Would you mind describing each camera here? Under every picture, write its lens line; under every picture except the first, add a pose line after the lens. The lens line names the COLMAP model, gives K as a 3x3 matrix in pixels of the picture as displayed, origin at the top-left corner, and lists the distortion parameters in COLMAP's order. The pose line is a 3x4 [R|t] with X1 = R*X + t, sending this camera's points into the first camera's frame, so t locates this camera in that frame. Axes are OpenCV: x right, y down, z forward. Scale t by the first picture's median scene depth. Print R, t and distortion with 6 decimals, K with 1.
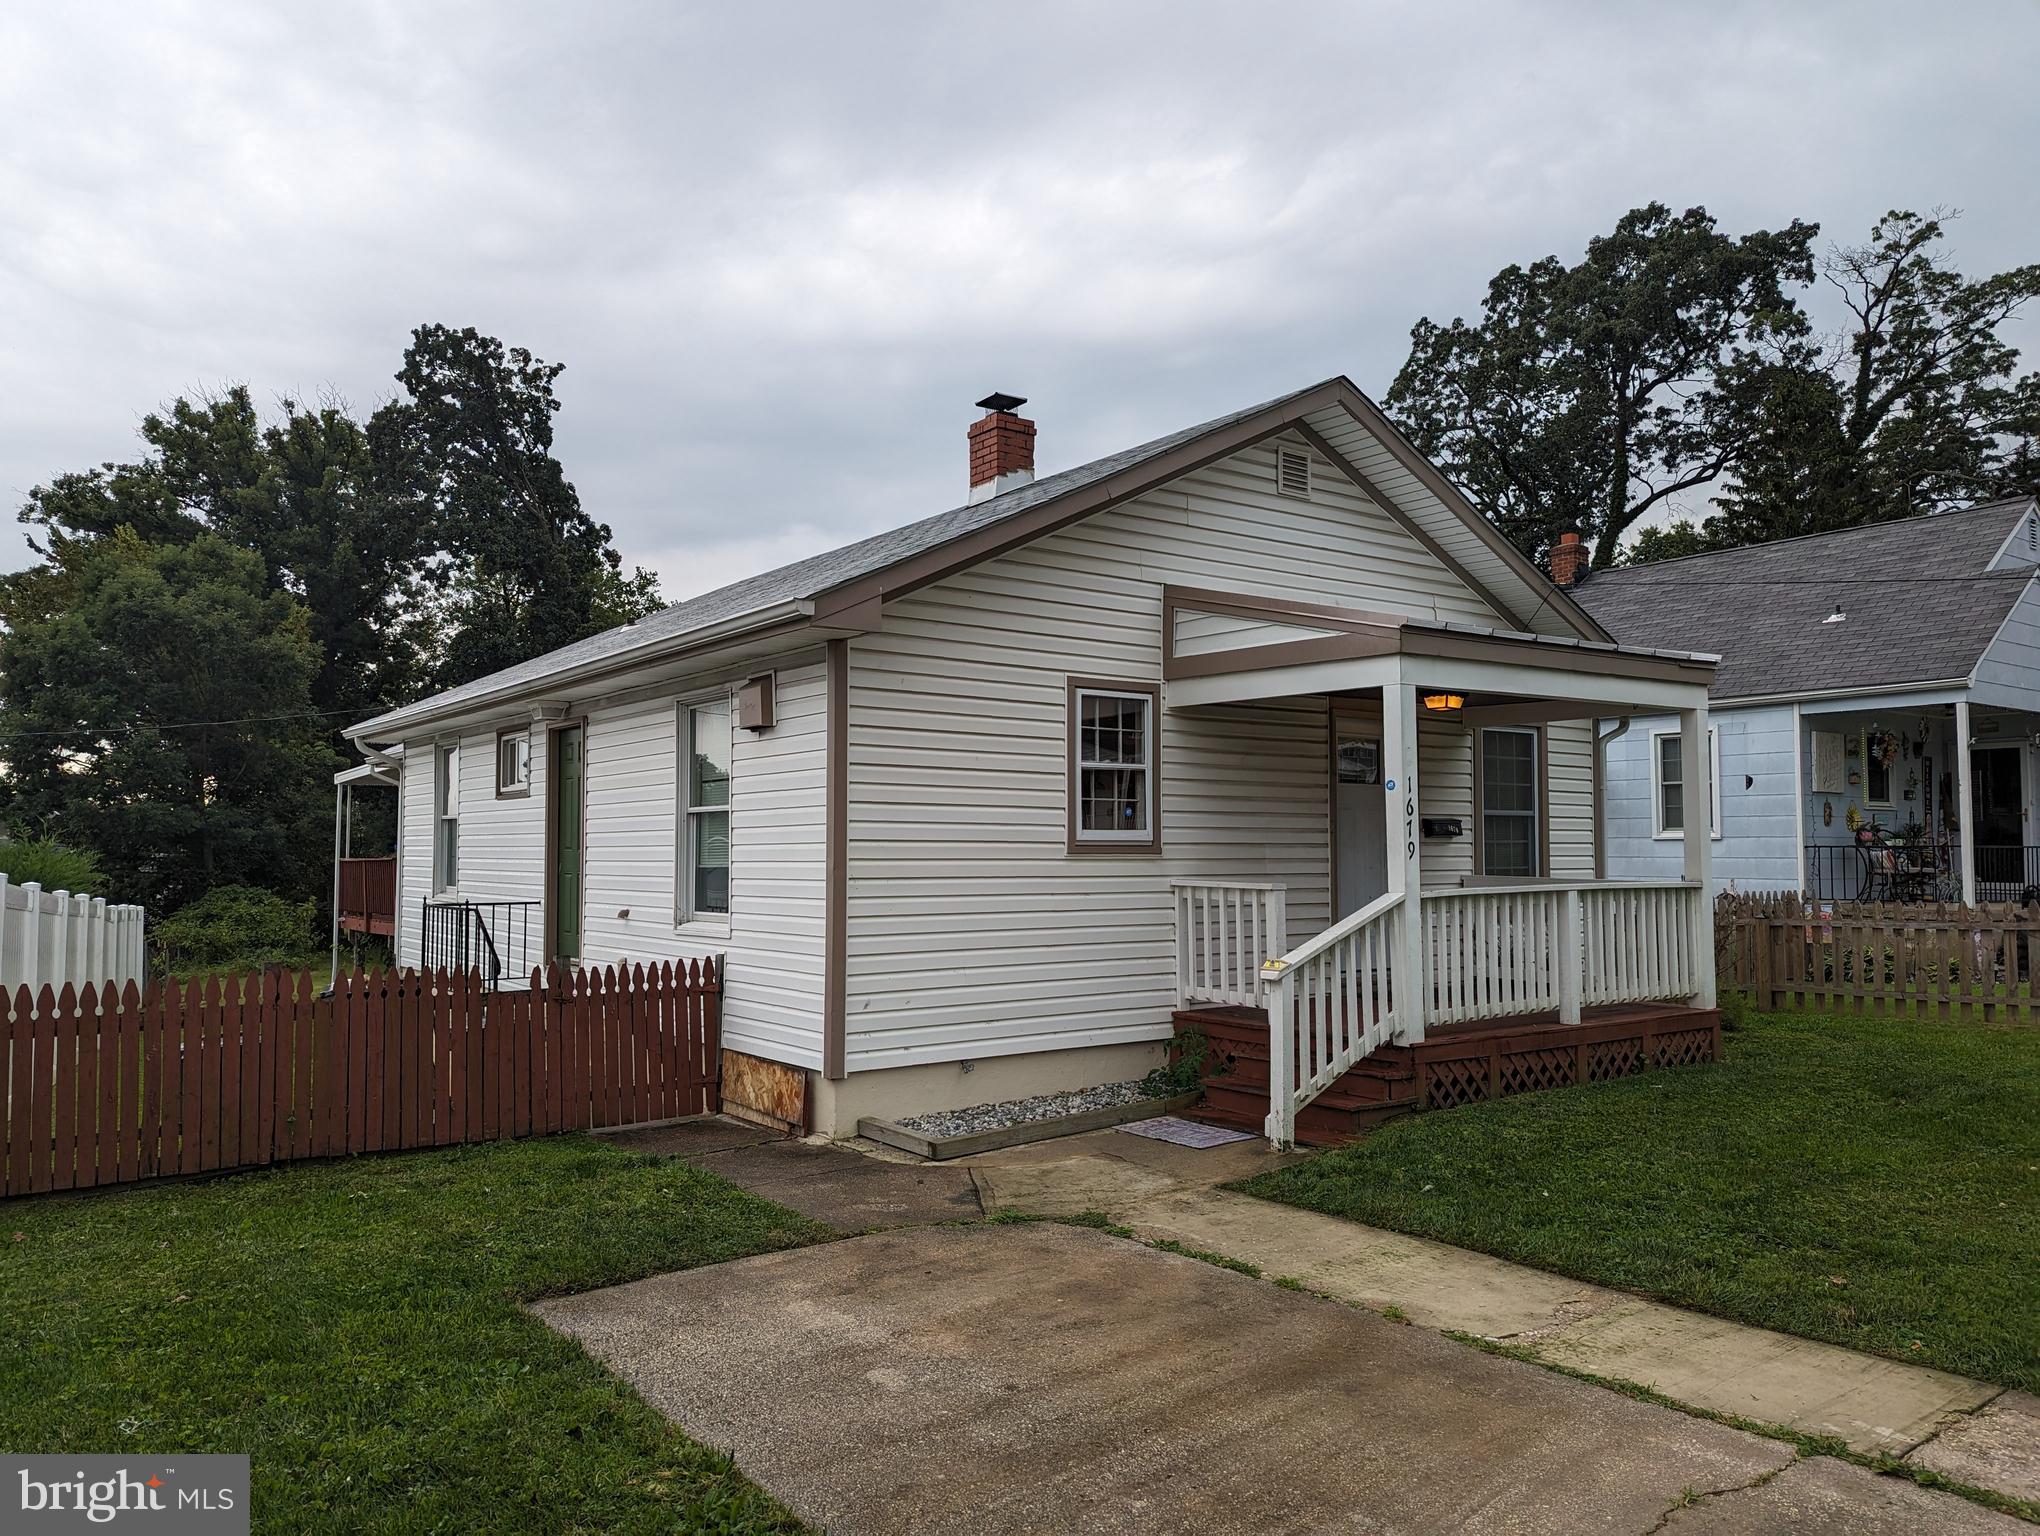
lens RADIAL K [[1463.9, 0, 1020.3], [0, 1463.9, 772.2], [0, 0, 1]] dist [0.011741, 0.002196]
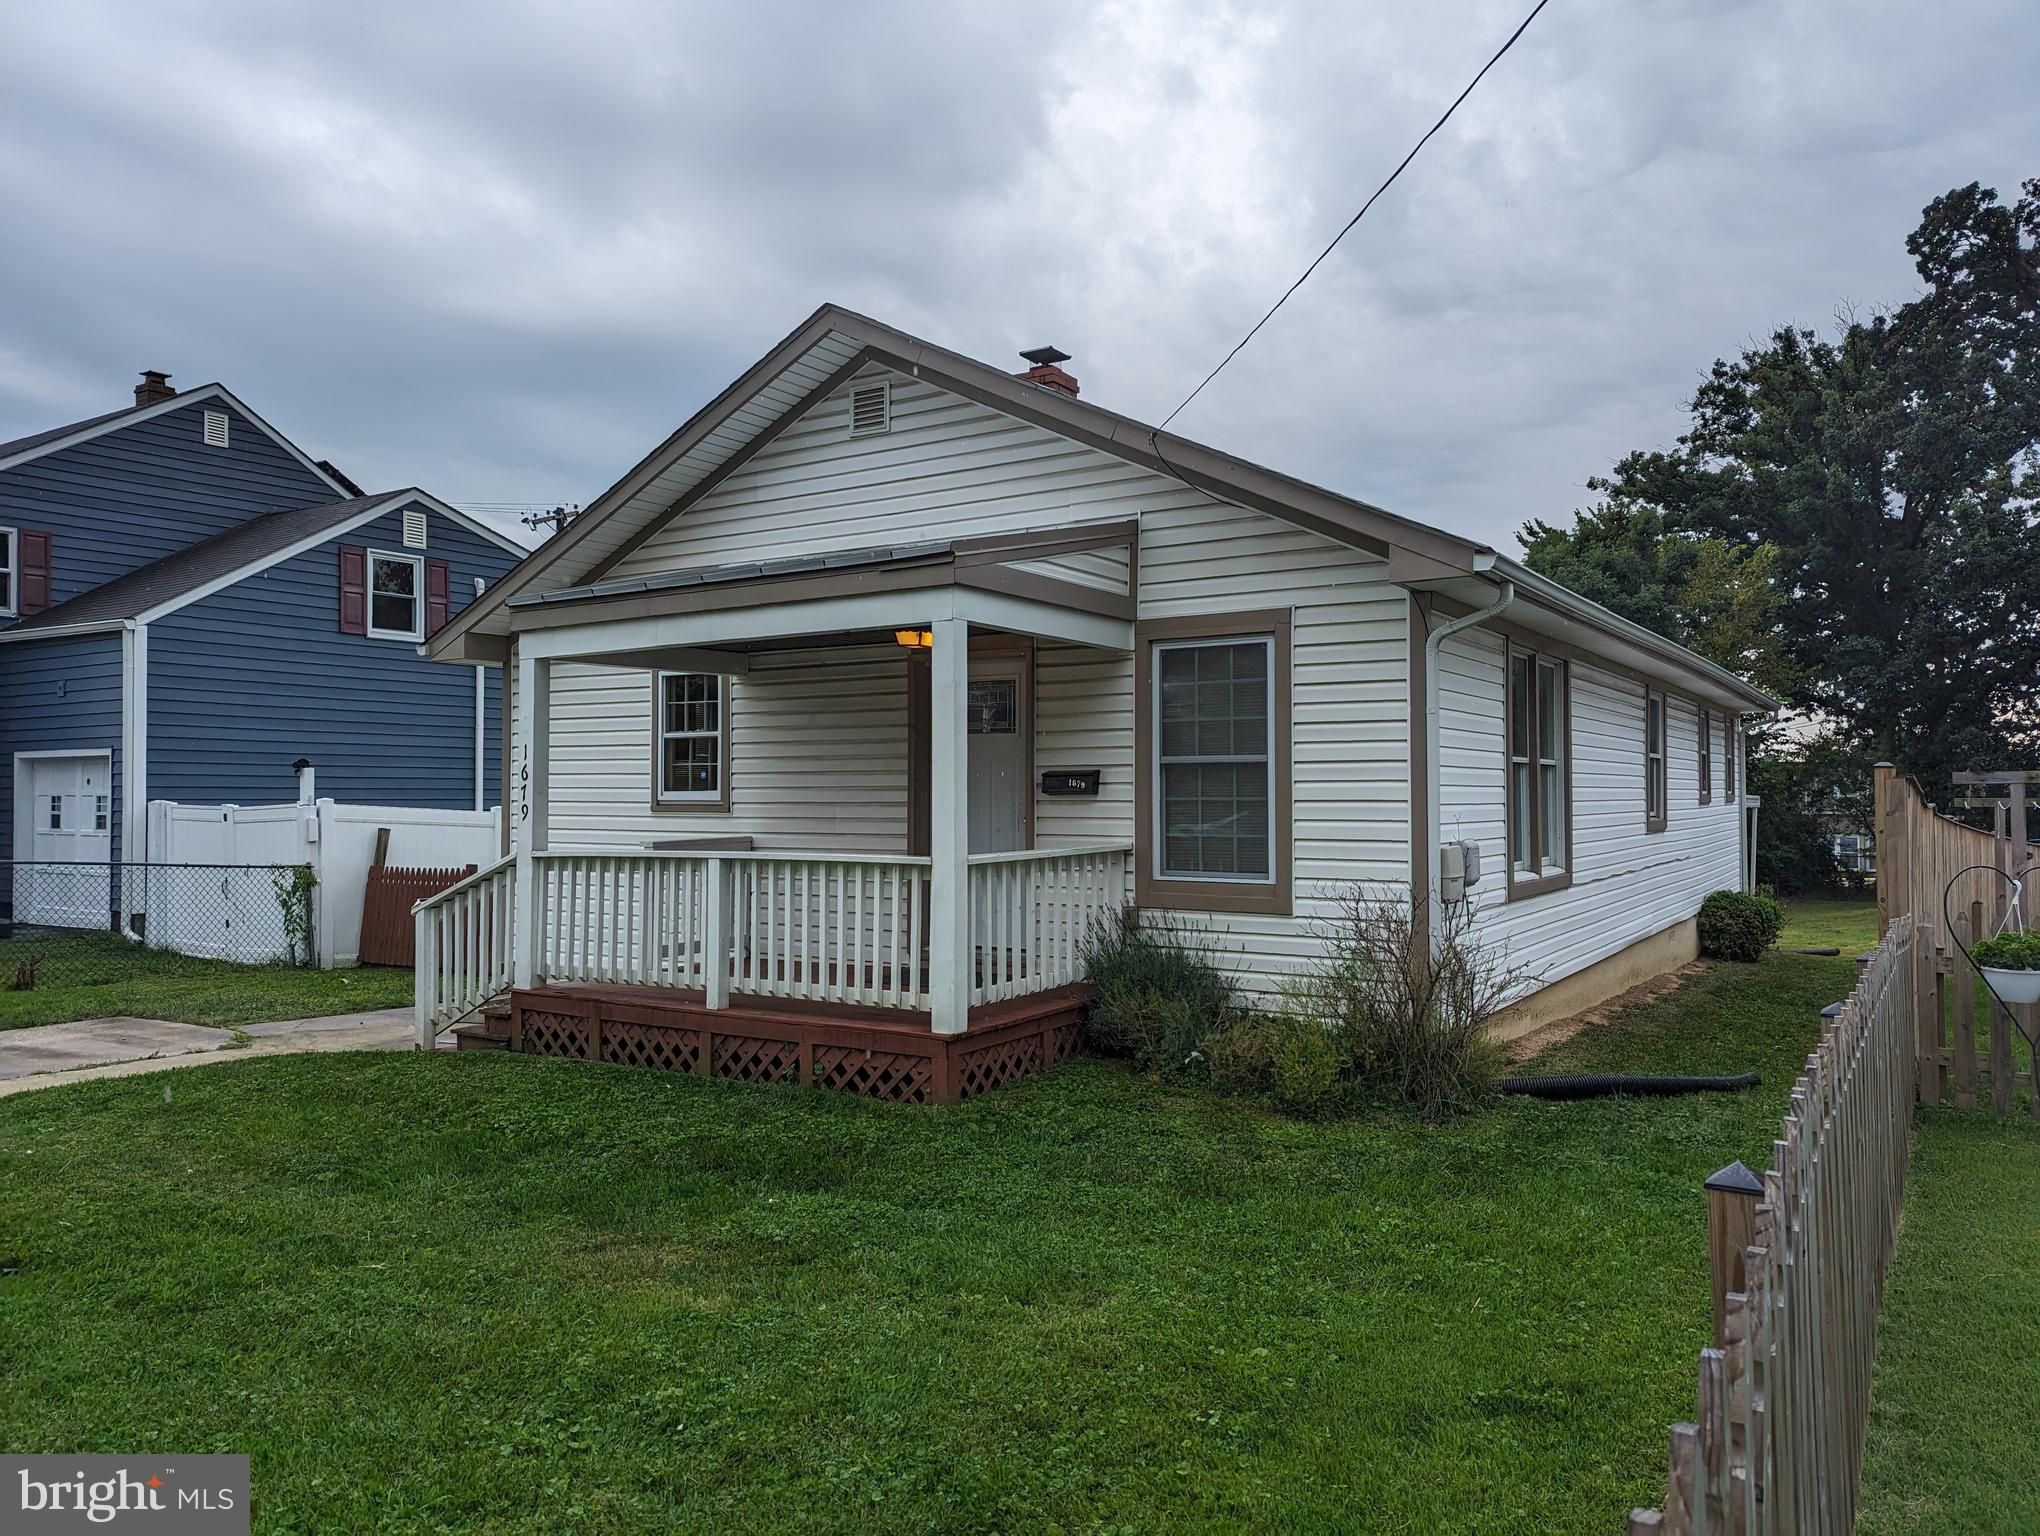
lens RADIAL K [[1463.9, 0, 1022.9], [0, 1463.9, 764.5], [0, 0, 1]] dist [0.011741, 0.002196]
pose [[0.373576, -0.018864, -0.927408, 1.201897], [0.054014, 0.998539, 0.001447, 0.030620], [0.926026, -0.050634, 0.374049, 0.799200]]
